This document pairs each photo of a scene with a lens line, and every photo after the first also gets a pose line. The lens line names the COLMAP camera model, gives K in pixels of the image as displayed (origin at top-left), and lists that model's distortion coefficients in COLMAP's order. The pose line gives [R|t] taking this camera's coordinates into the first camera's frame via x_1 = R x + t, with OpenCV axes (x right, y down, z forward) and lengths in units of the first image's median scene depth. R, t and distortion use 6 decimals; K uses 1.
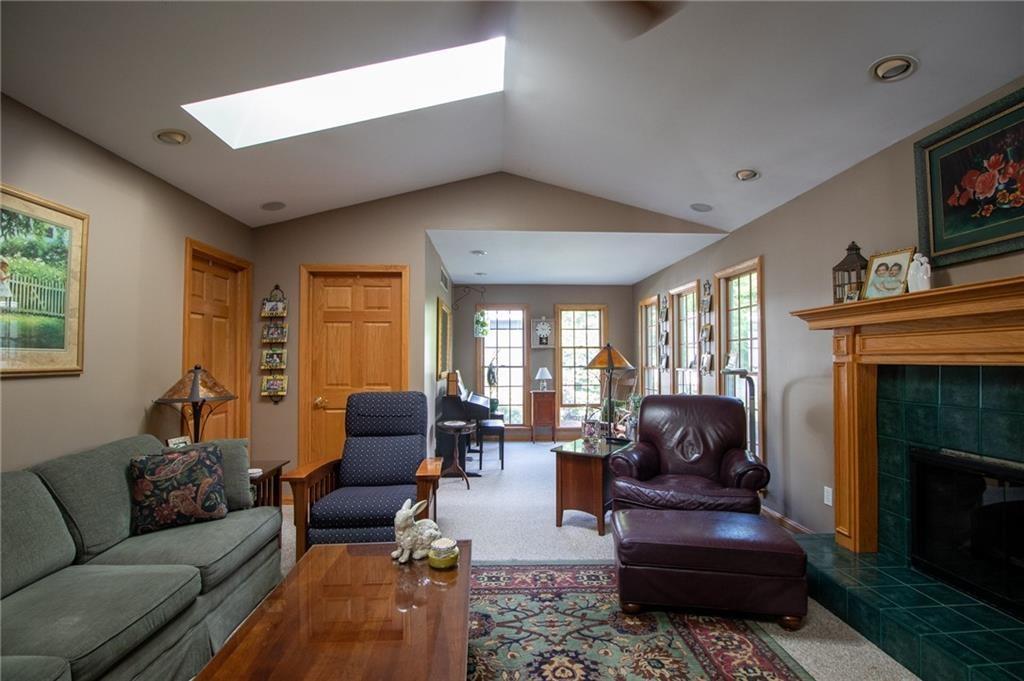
lens RADIAL K [[478.7, 0, 520.0], [0, 478.7, 346.6], [0, 0, 1]] dist [0.000190, -0.010957]
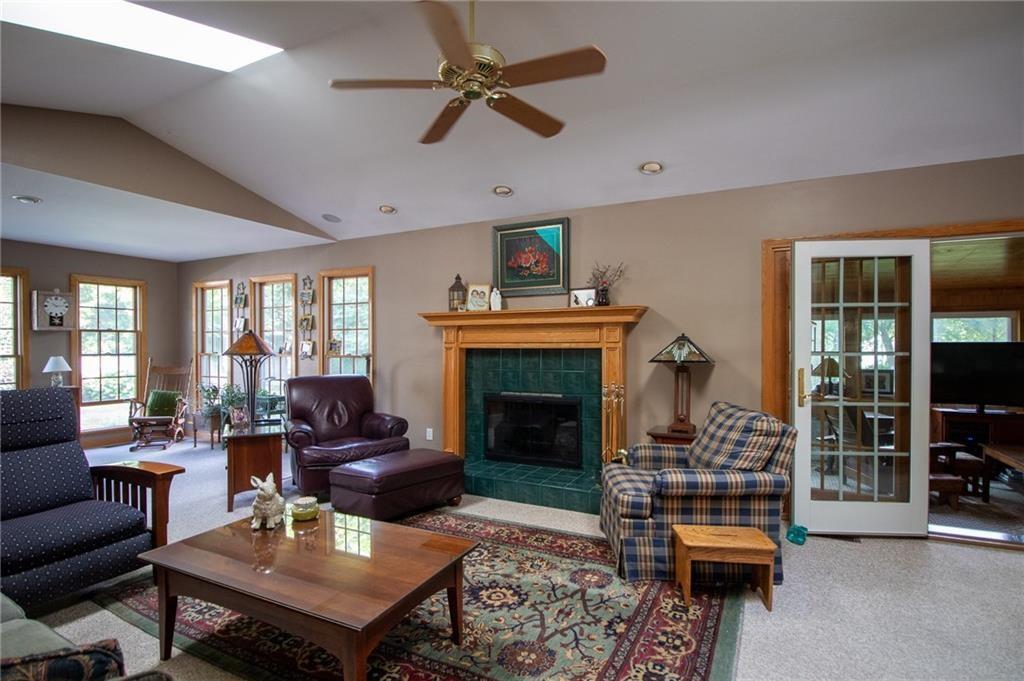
lens RADIAL K [[478.7, 0, 520.0], [0, 478.7, 346.6], [0, 0, 1]] dist [0.000190, -0.010957]
pose [[0.510671, -0.002452, 0.859773, -0.542477], [-0.022342, 0.999620, 0.016122, -0.000406], [-0.859486, -0.027442, 0.510422, -0.030532]]
